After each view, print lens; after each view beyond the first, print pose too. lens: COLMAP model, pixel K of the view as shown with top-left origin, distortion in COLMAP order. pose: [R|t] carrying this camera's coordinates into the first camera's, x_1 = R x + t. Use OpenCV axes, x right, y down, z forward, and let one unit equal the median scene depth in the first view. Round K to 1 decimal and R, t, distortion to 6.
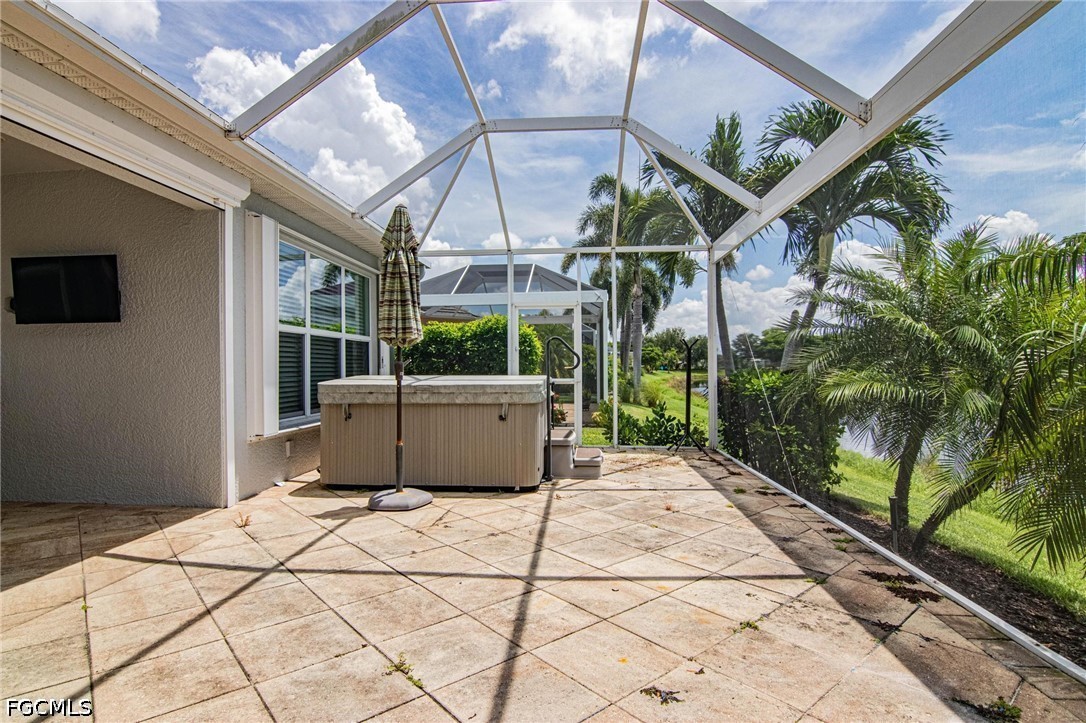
lens RADIAL K [[553.8, 0, 537.3], [0, 553.8, 365.8], [0, 0, 1]] dist [-0.005688, -0.005574]
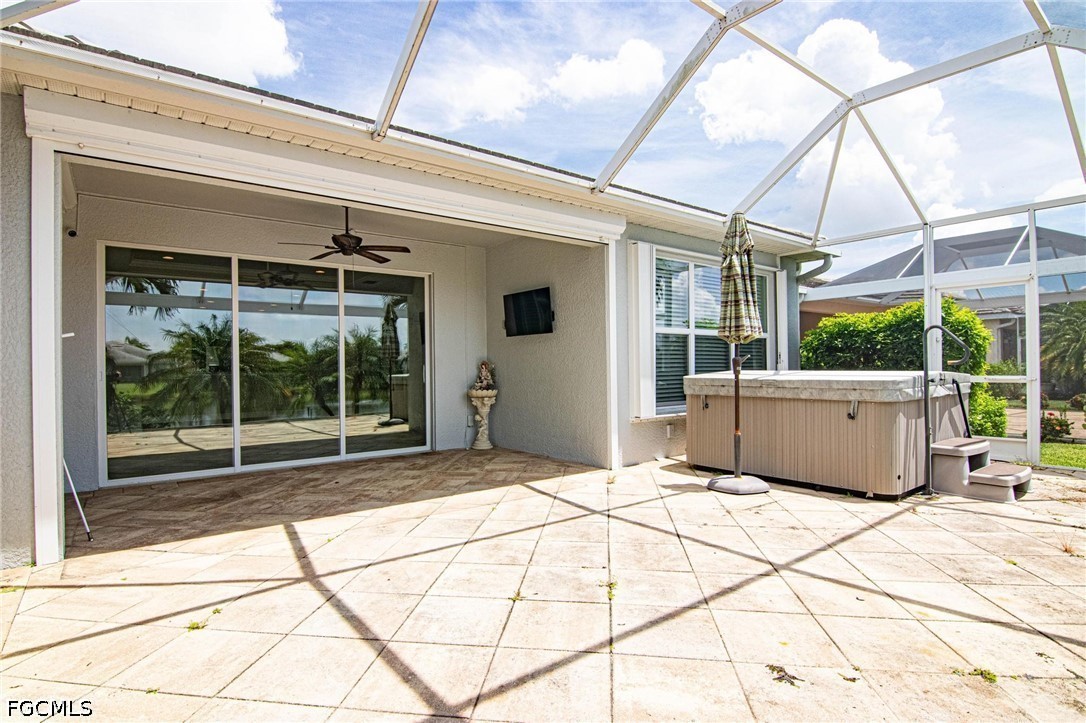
lens RADIAL K [[553.8, 0, 538.3], [0, 553.8, 364.9], [0, 0, 1]] dist [-0.005688, -0.005574]
pose [[0.675635, -0.003107, -0.737230, 0.293925], [0.006742, 0.999975, 0.001965, 0.002825], [0.737206, -0.006298, 0.675639, -0.016892]]
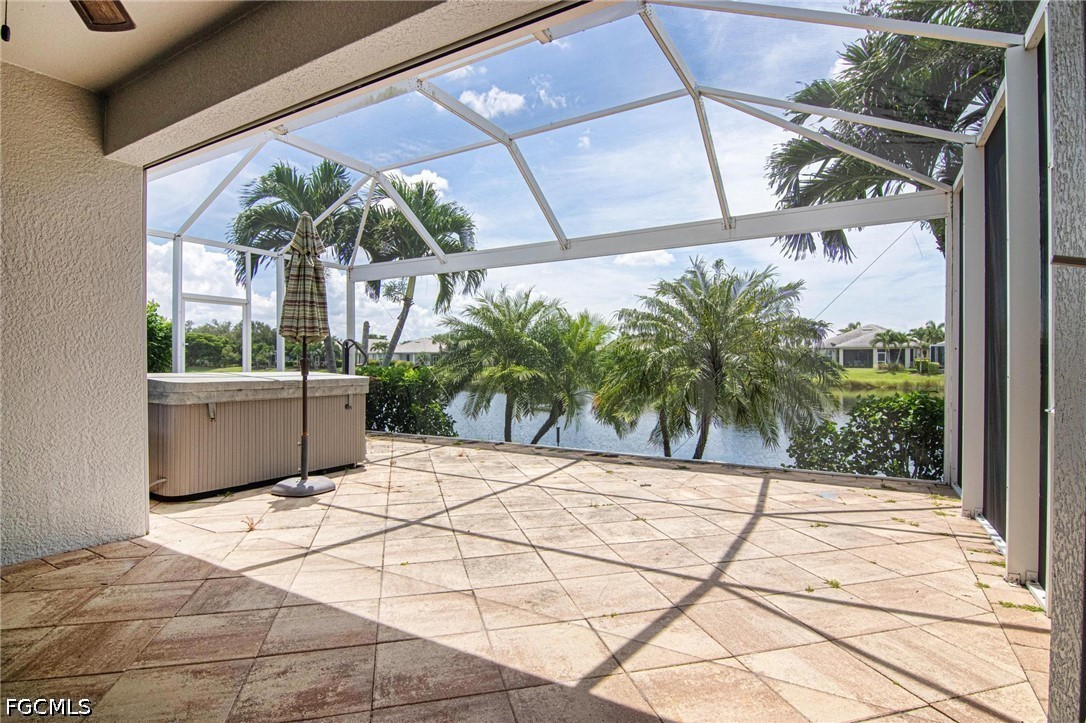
lens RADIAL K [[553.8, 0, 537.9], [0, 553.8, 362.2], [0, 0, 1]] dist [-0.005688, -0.005574]
pose [[0.440758, 0.004604, 0.897614, -1.046587], [-0.002139, 0.999989, -0.004079, 0.003663], [-0.897624, -0.000122, 0.440763, 0.124490]]
